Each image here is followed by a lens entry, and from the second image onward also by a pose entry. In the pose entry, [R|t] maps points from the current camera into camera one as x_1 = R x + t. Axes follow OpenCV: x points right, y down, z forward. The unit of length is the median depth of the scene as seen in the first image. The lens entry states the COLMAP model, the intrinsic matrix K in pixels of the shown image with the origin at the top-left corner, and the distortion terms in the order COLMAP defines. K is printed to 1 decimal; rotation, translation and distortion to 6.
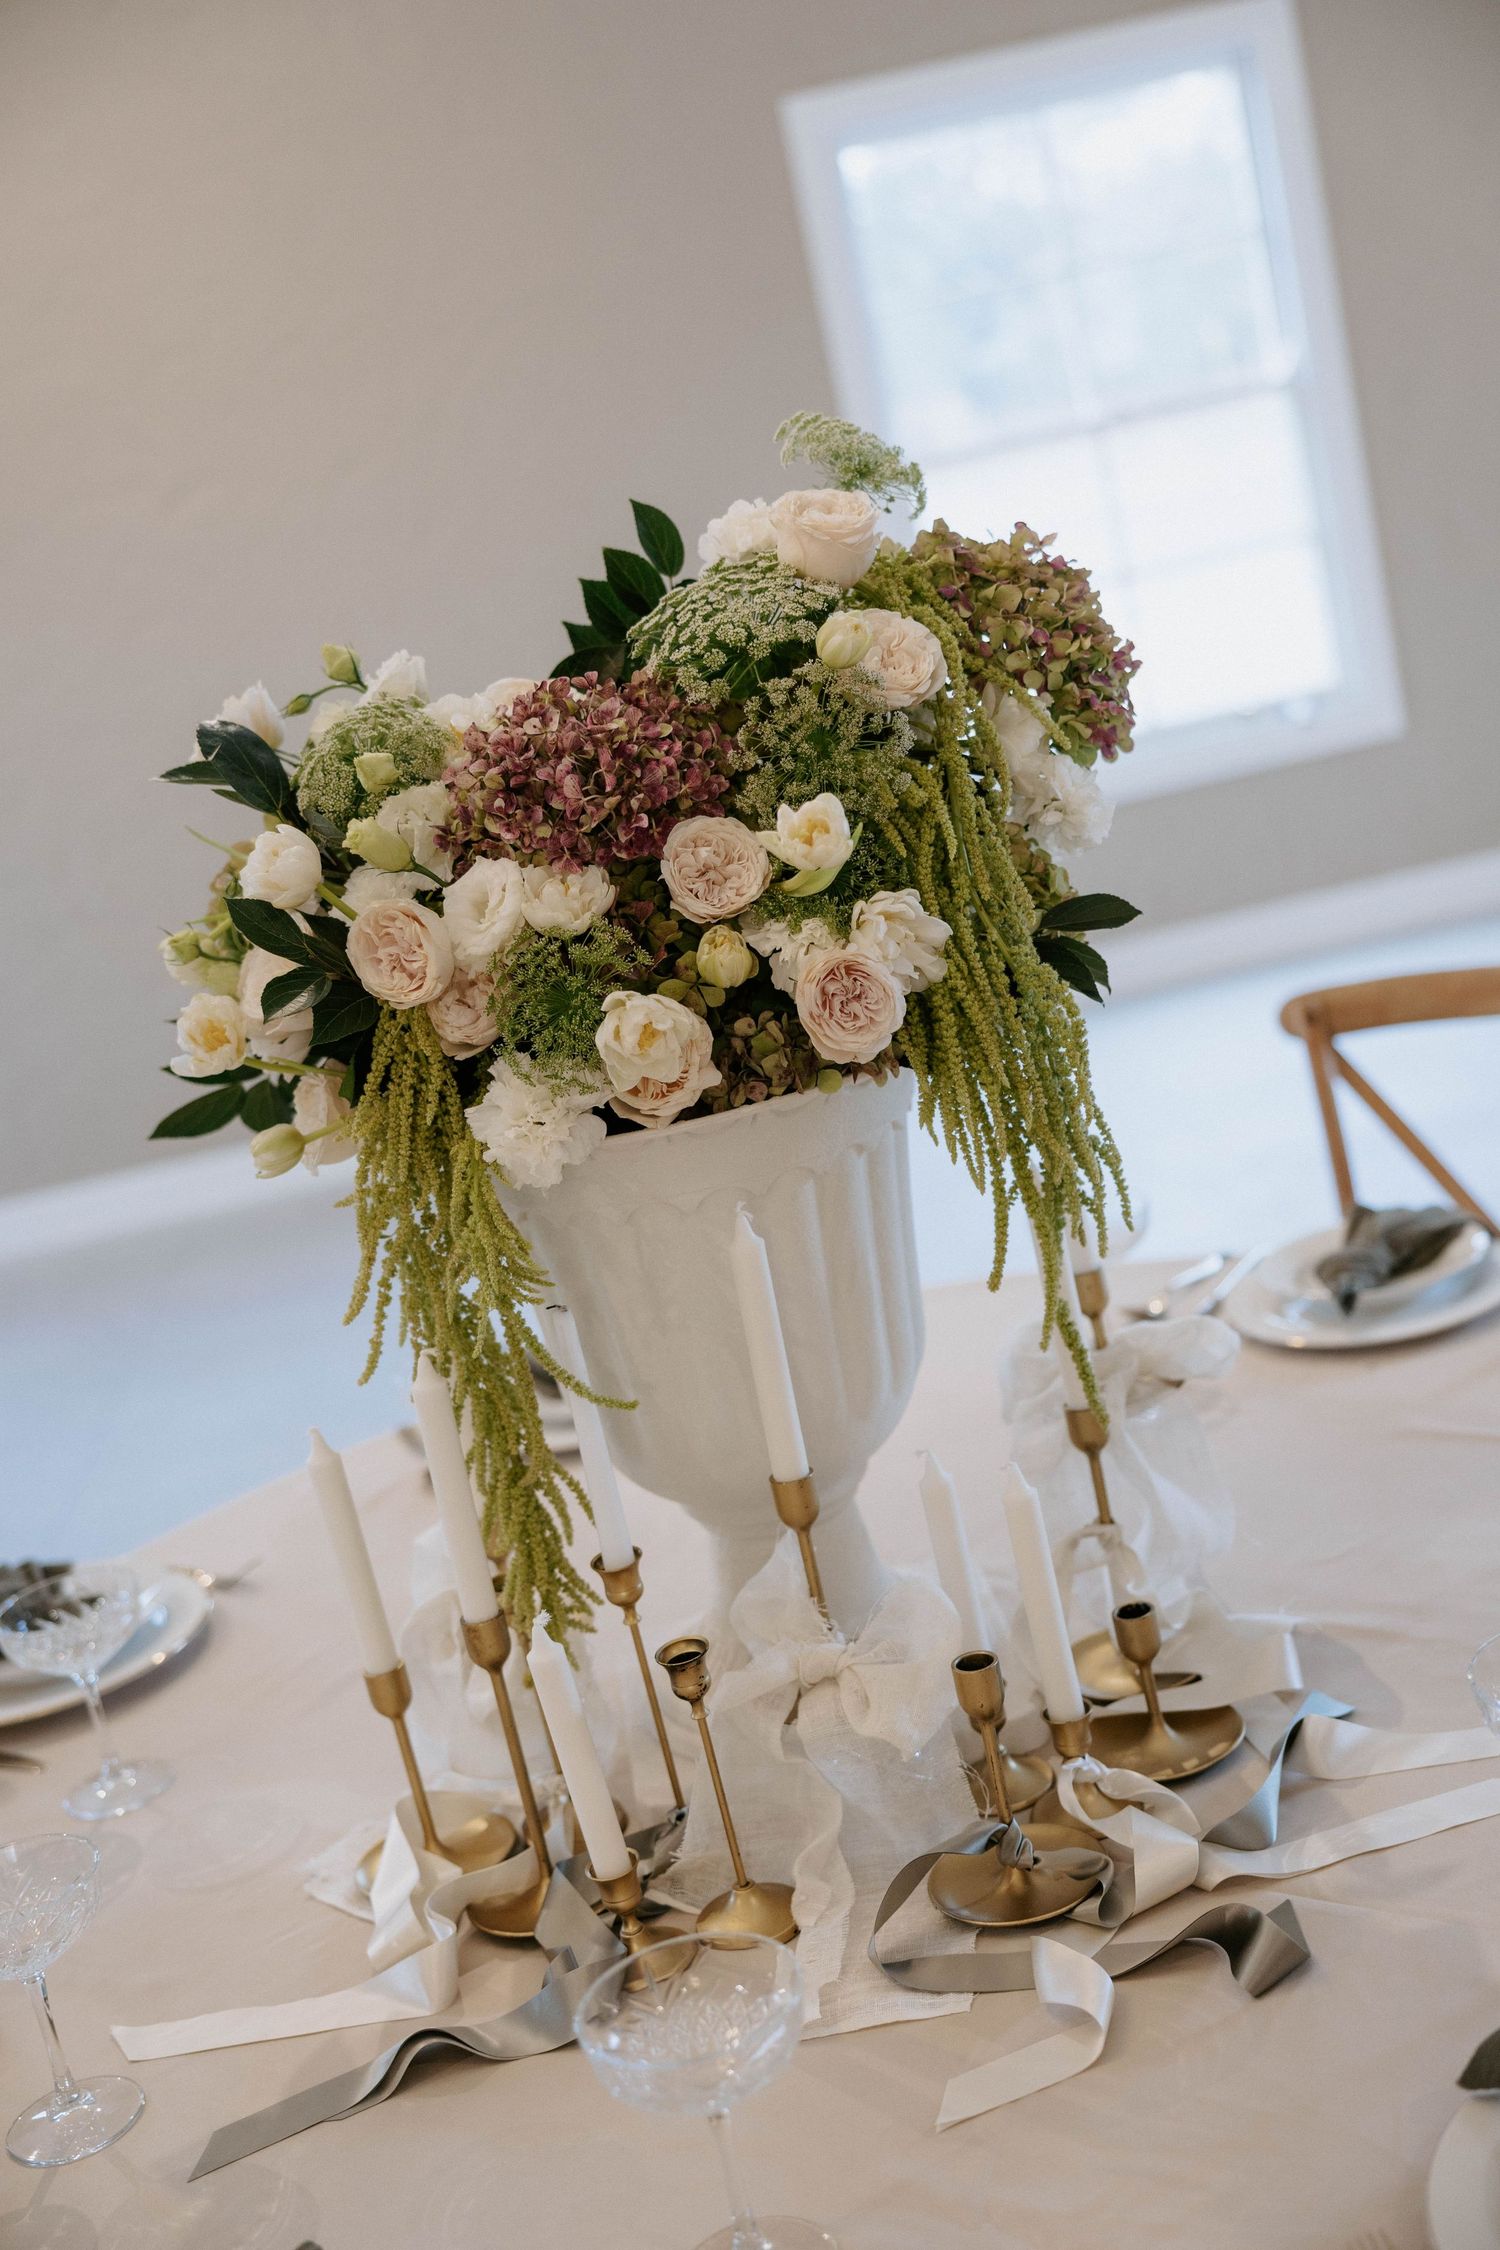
lens RADIAL K [[2568.5, 0, 755.6], [0, 2568.5, 1125.8], [0, 0, 1]] dist [0.002603, 0.000000]
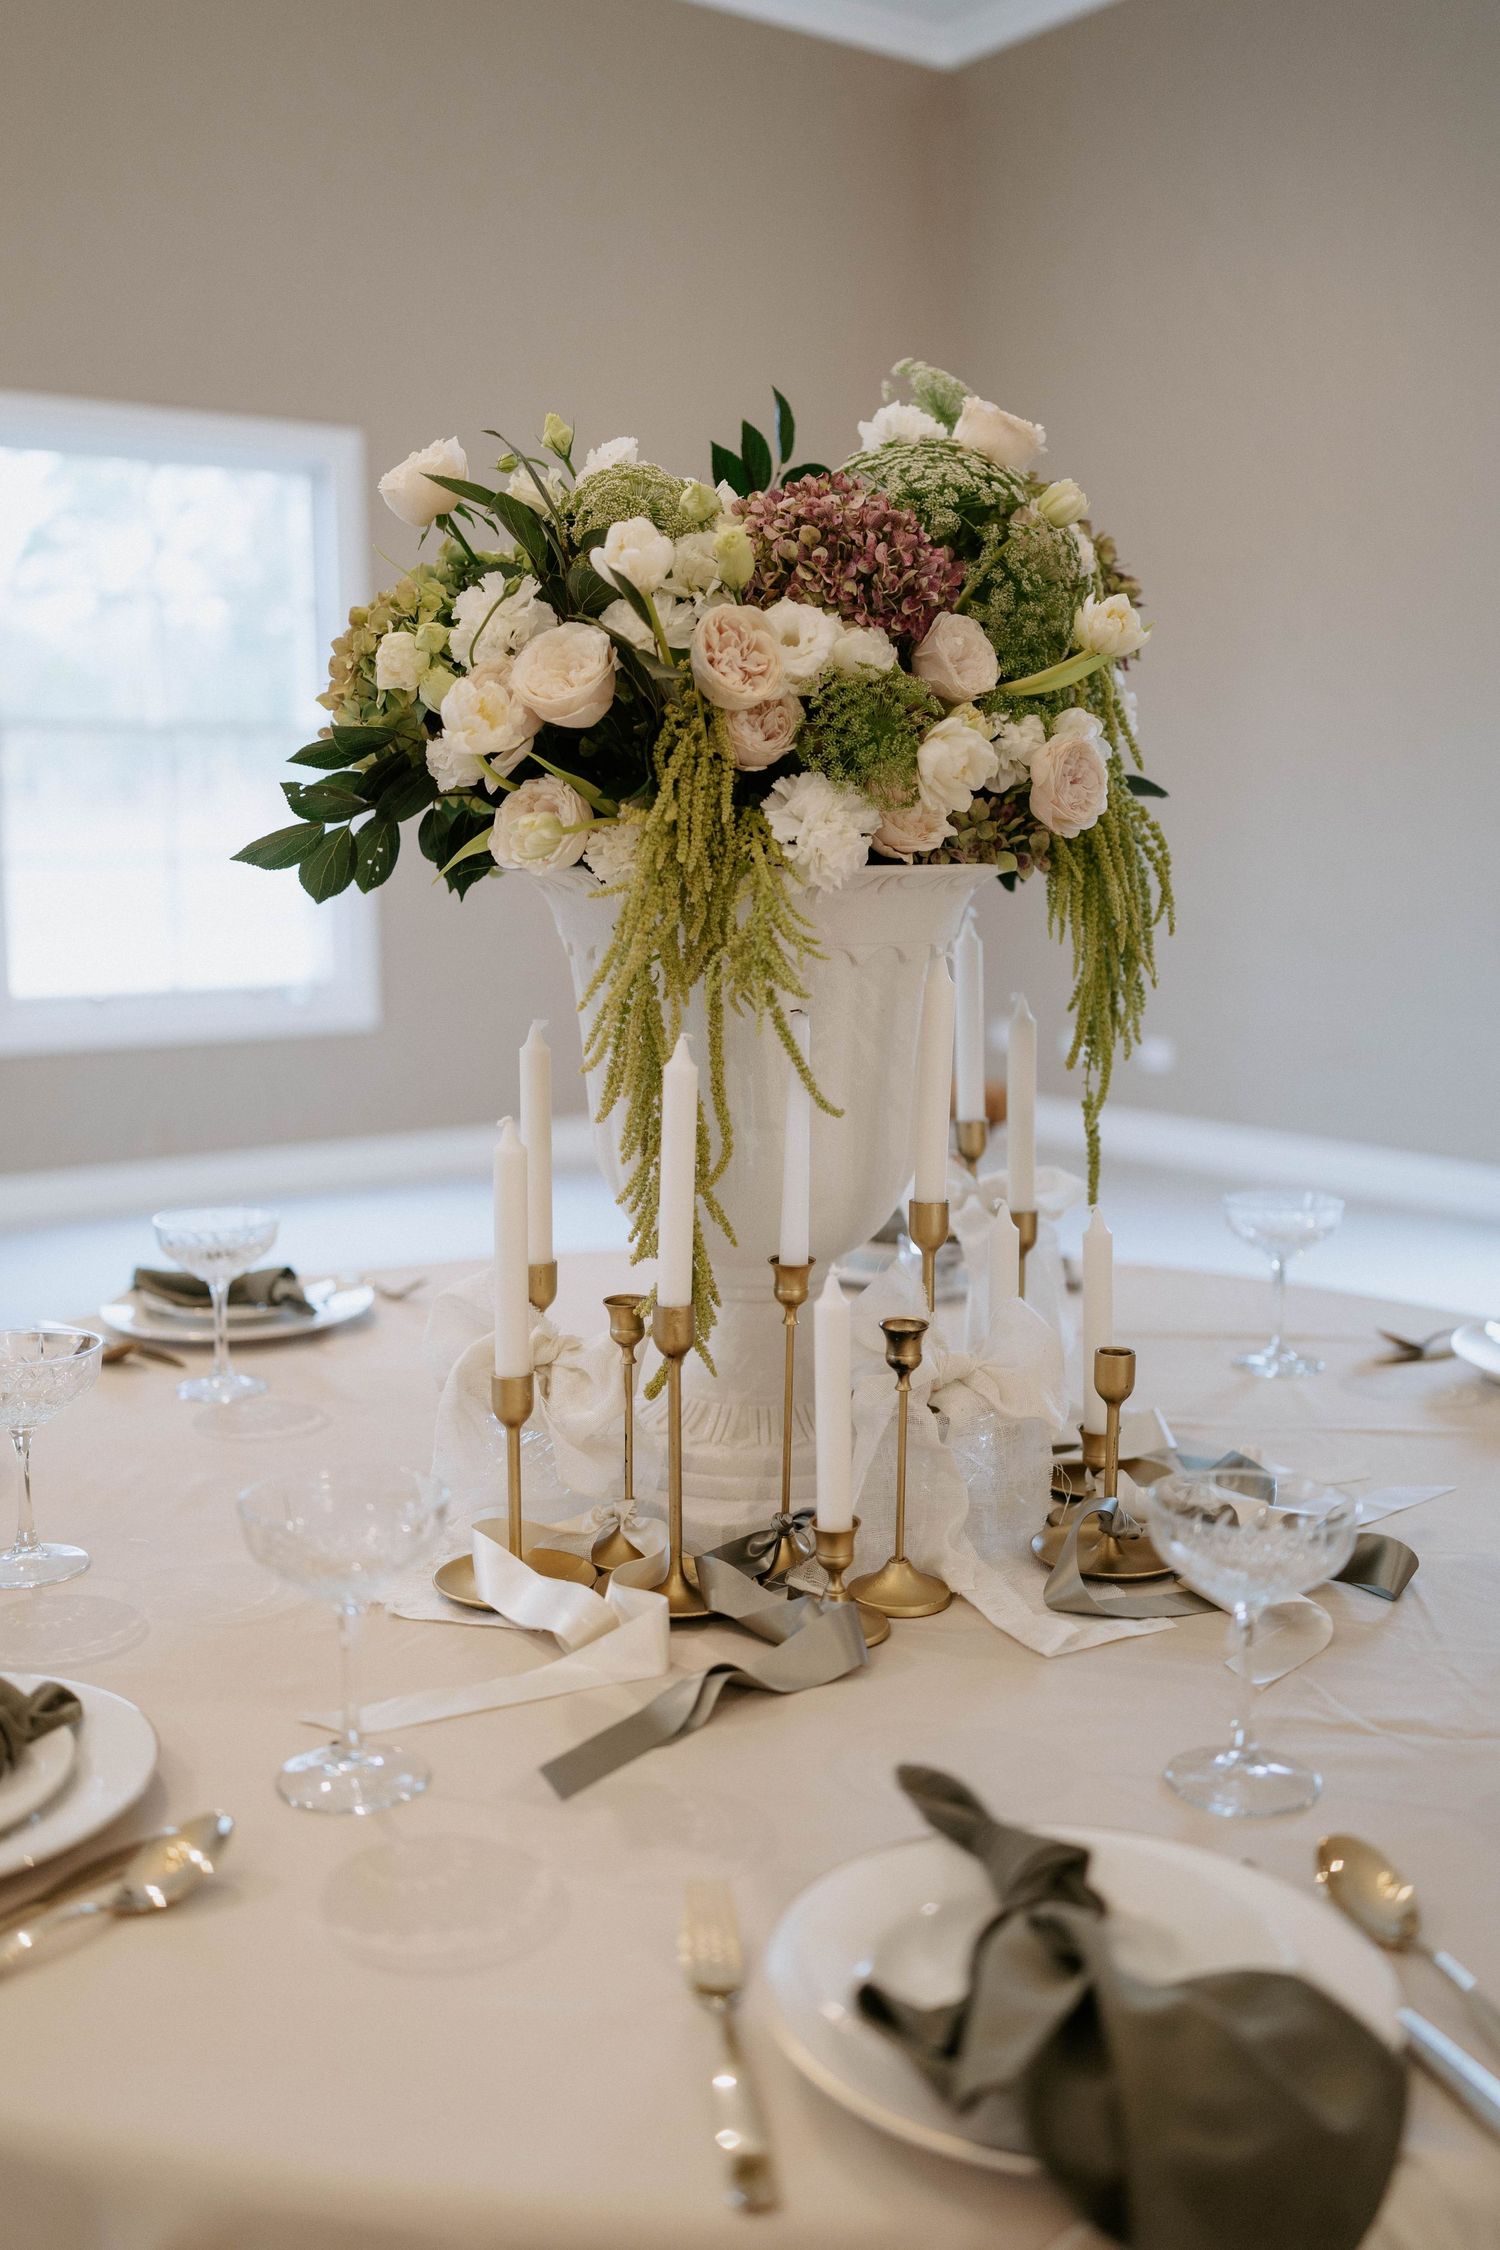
lens RADIAL K [[2175.4, 0, 749.8], [0, 2175.4, 1129.2], [0, 0, 1]] dist [-0.085103, 0.000000]
pose [[0.838710, 0.135948, 0.527336, -0.581956], [-0.048353, 0.983105, -0.176543, 0.287727], [-0.542427, 0.122570, 0.831113, 0.253772]]
